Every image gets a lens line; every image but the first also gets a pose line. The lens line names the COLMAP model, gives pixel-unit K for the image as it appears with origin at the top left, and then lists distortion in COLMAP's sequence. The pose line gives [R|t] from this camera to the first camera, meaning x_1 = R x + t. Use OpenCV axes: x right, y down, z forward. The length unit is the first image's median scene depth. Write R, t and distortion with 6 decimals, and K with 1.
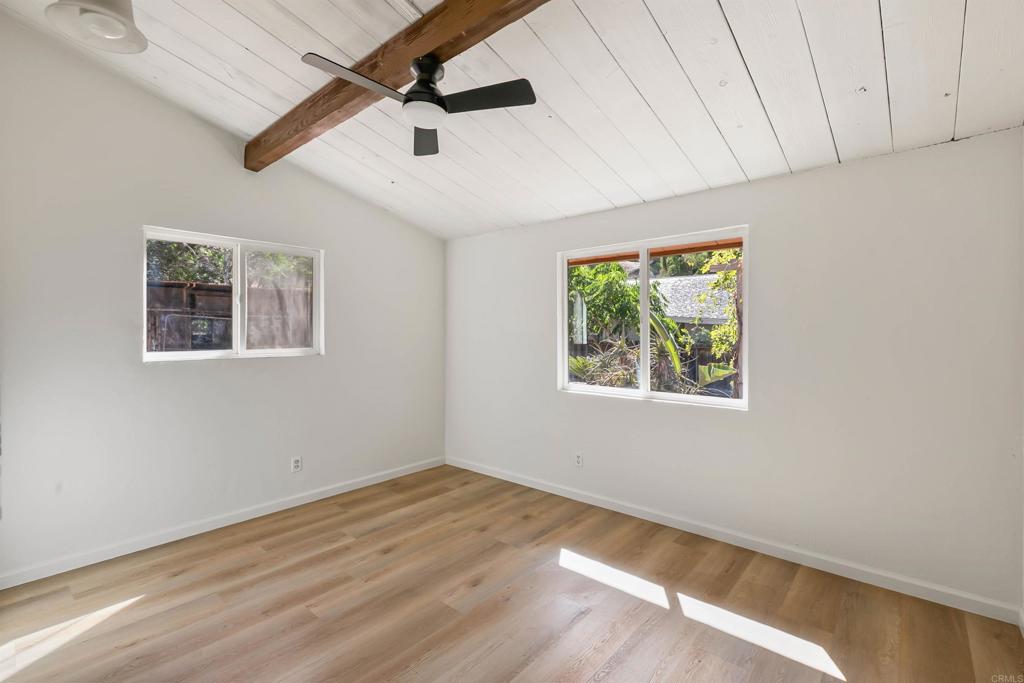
lens RADIAL K [[456.6, 0, 512.0], [0, 456.6, 341.5], [0, 0, 1]] dist [0.001402, 0.000002]
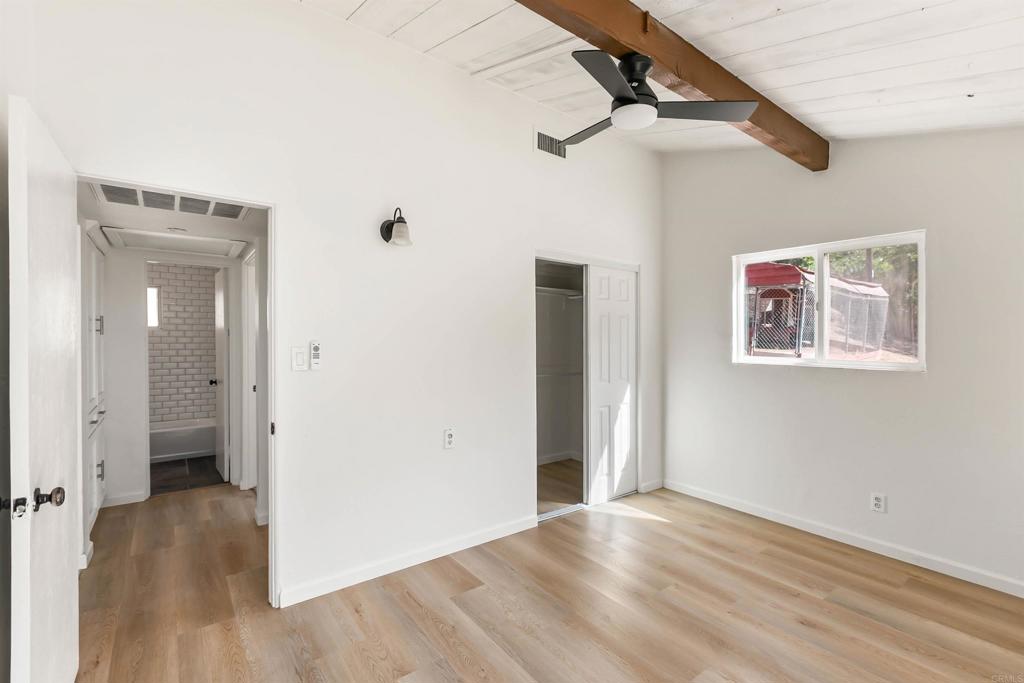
lens RADIAL K [[456.6, 0, 512.0], [0, 456.6, 341.5], [0, 0, 1]] dist [0.001402, 0.000002]
pose [[-0.204020, 0.008504, -0.978930, 0.568960], [-0.028024, 0.999502, 0.014524, -0.013767], [0.978566, 0.030397, -0.203680, 0.644301]]
